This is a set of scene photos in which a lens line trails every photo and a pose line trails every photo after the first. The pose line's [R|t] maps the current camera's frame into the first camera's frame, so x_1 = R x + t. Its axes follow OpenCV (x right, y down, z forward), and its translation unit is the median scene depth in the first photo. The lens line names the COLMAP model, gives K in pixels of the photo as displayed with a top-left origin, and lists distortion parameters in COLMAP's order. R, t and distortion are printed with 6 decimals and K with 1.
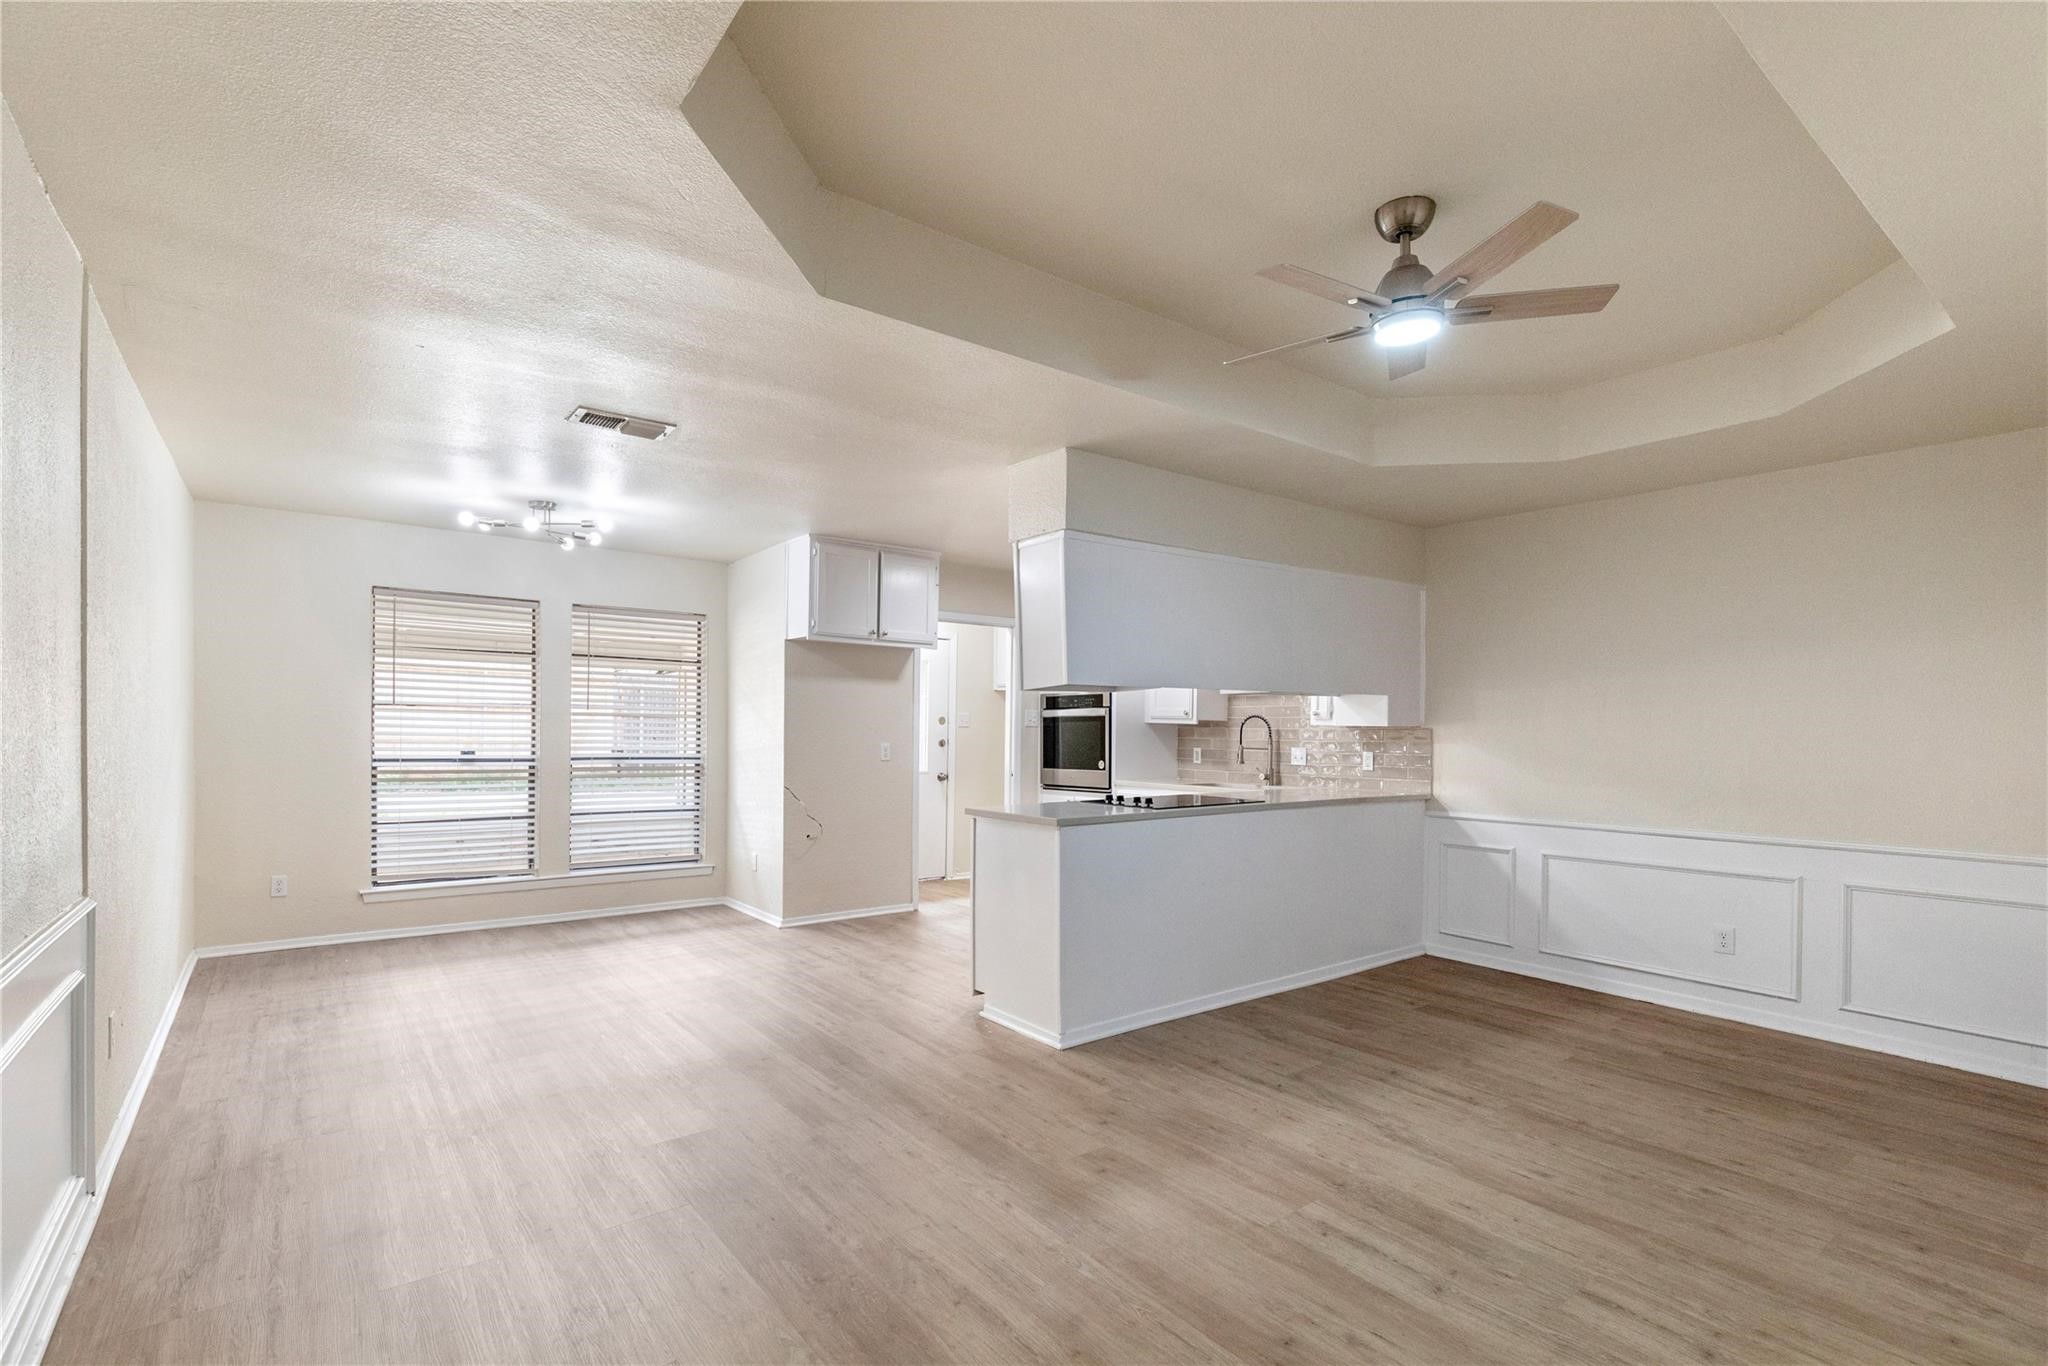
lens RADIAL K [[919.4, 0, 1046.0], [0, 919.4, 740.1], [0, 0, 1]] dist [-0.018084, 0.000007]
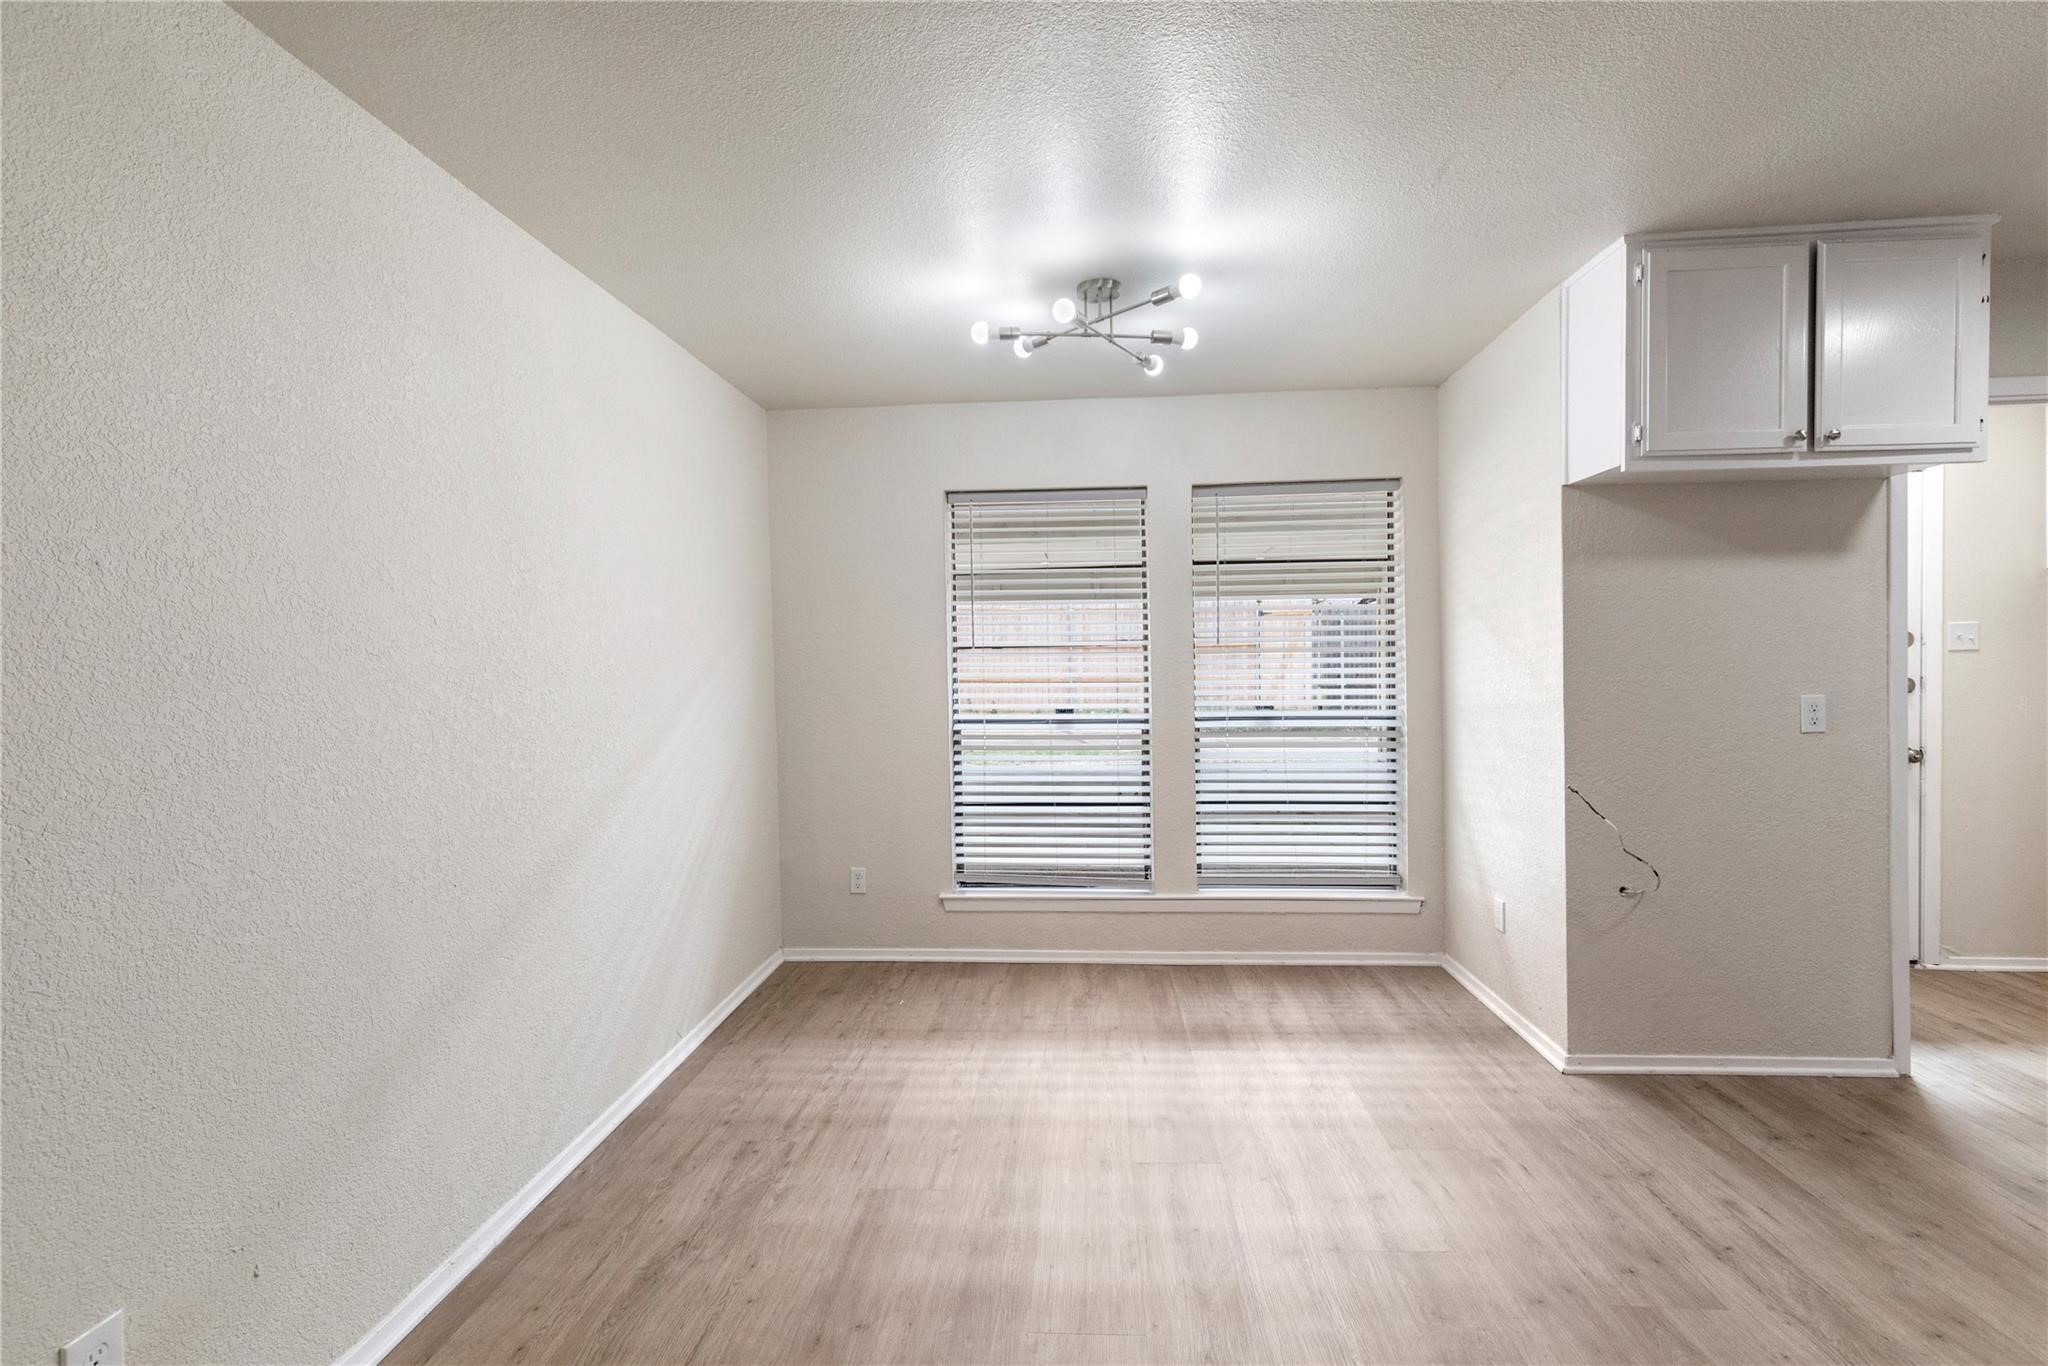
lens RADIAL K [[951.8, 0, 1011.8], [0, 951.8, 675.9], [0, 0, 1]] dist [0.011108, -0.000017]
pose [[0.725994, -0.015488, -0.687526, -0.147301], [0.018221, 0.999829, -0.003283, -0.011803], [0.687459, -0.010144, 0.726152, 0.422930]]
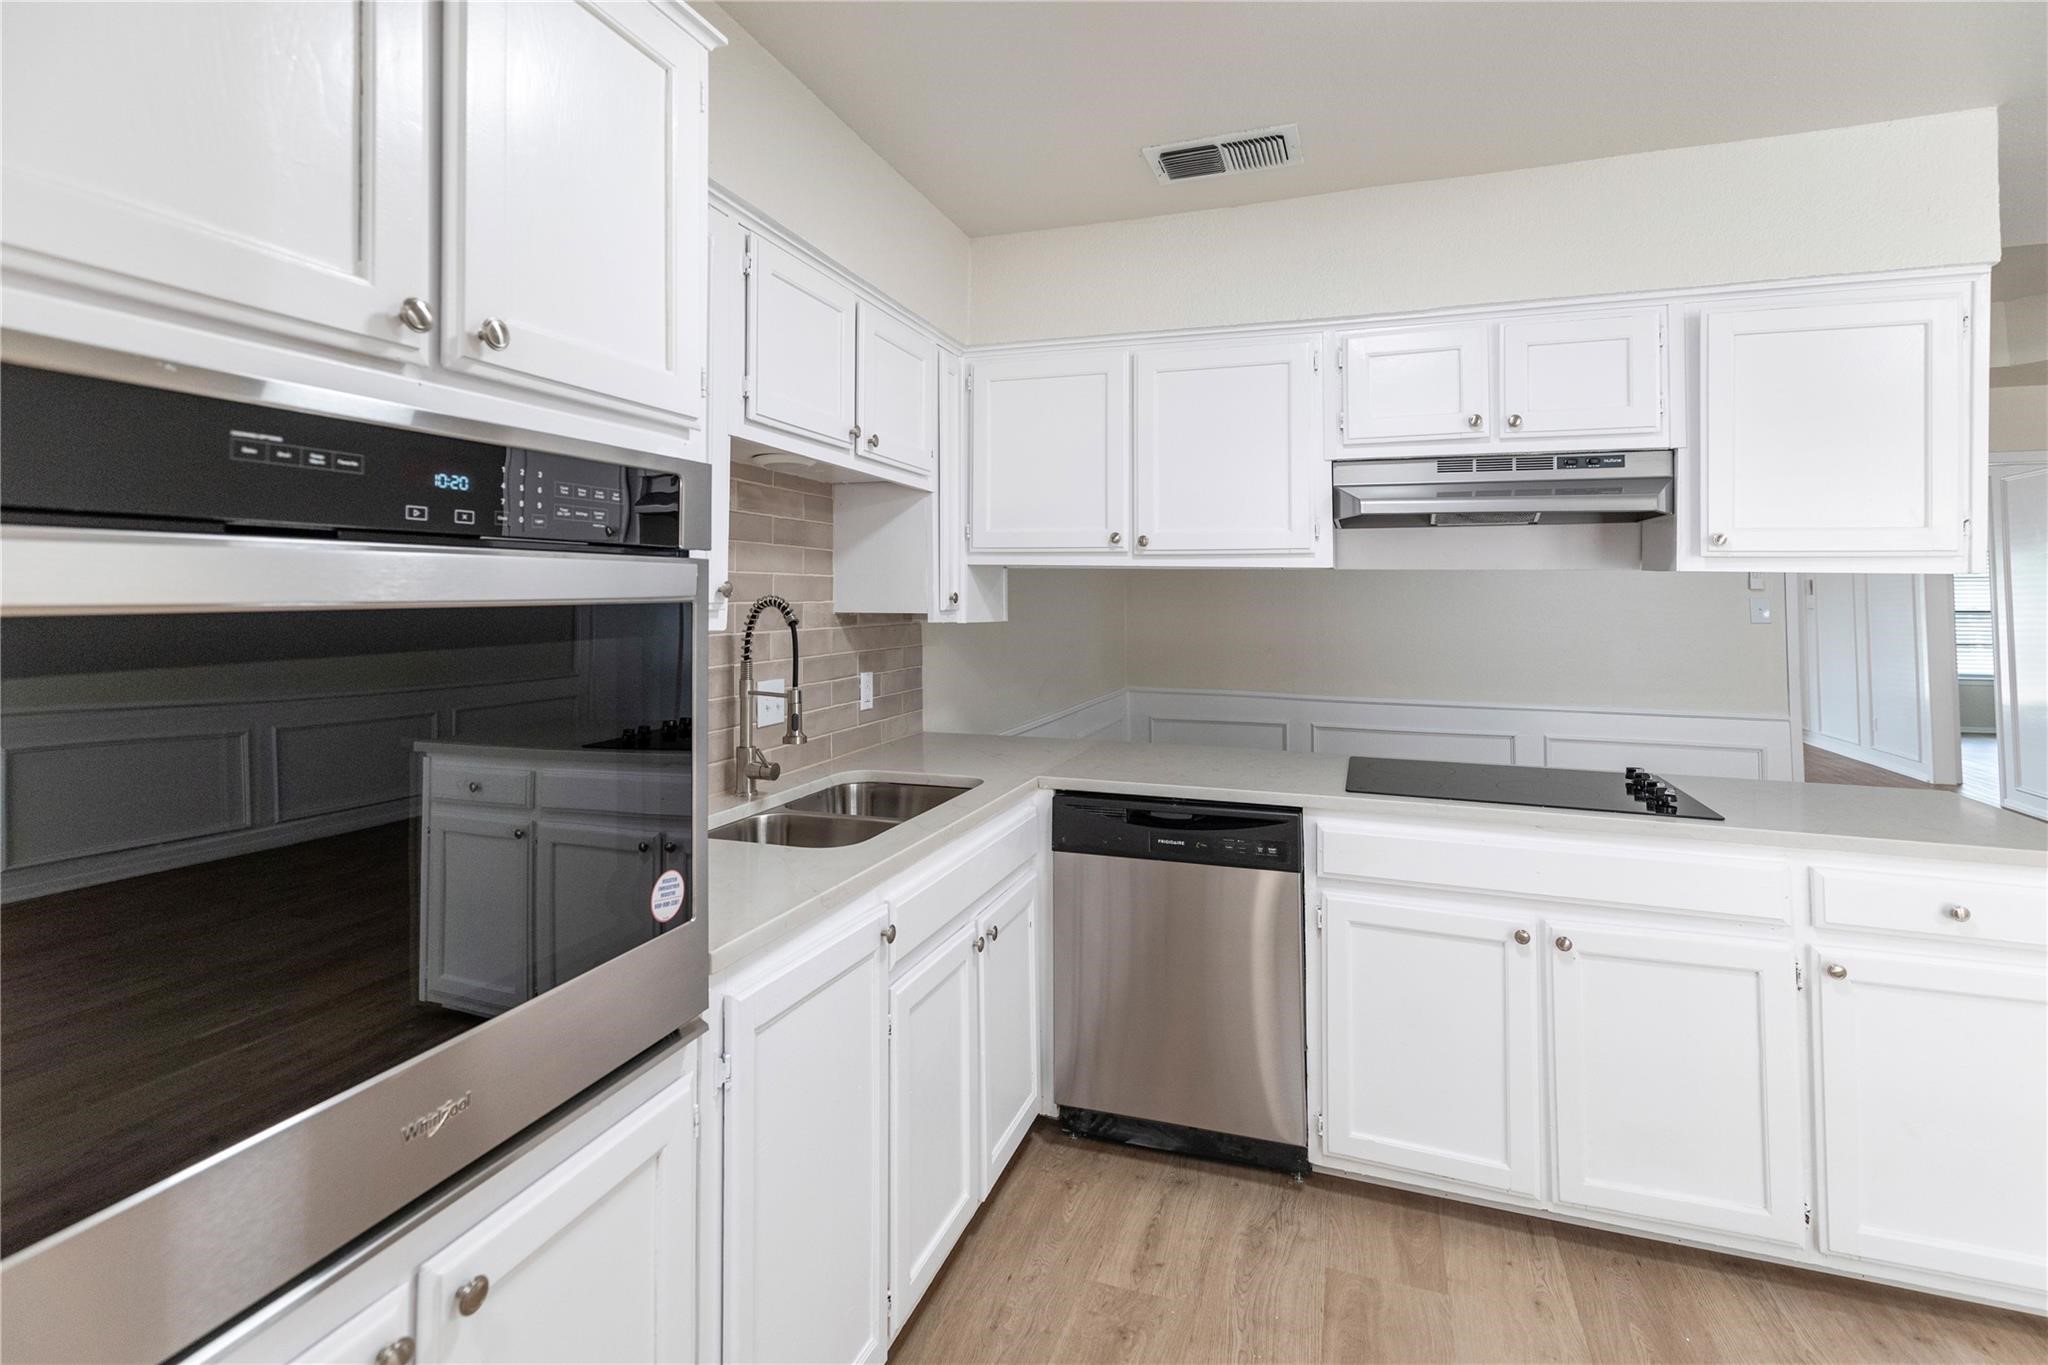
lens RADIAL K [[953.4, 0, 1021.4], [0, 953.4, 559.3], [0, 0, 1]] dist [0.000345, -0.000240]
pose [[-0.511107, 0.024424, 0.859170, -0.137341], [-0.000009, 0.999596, -0.028422, -0.032873], [-0.859517, -0.014535, -0.510901, 1.156553]]
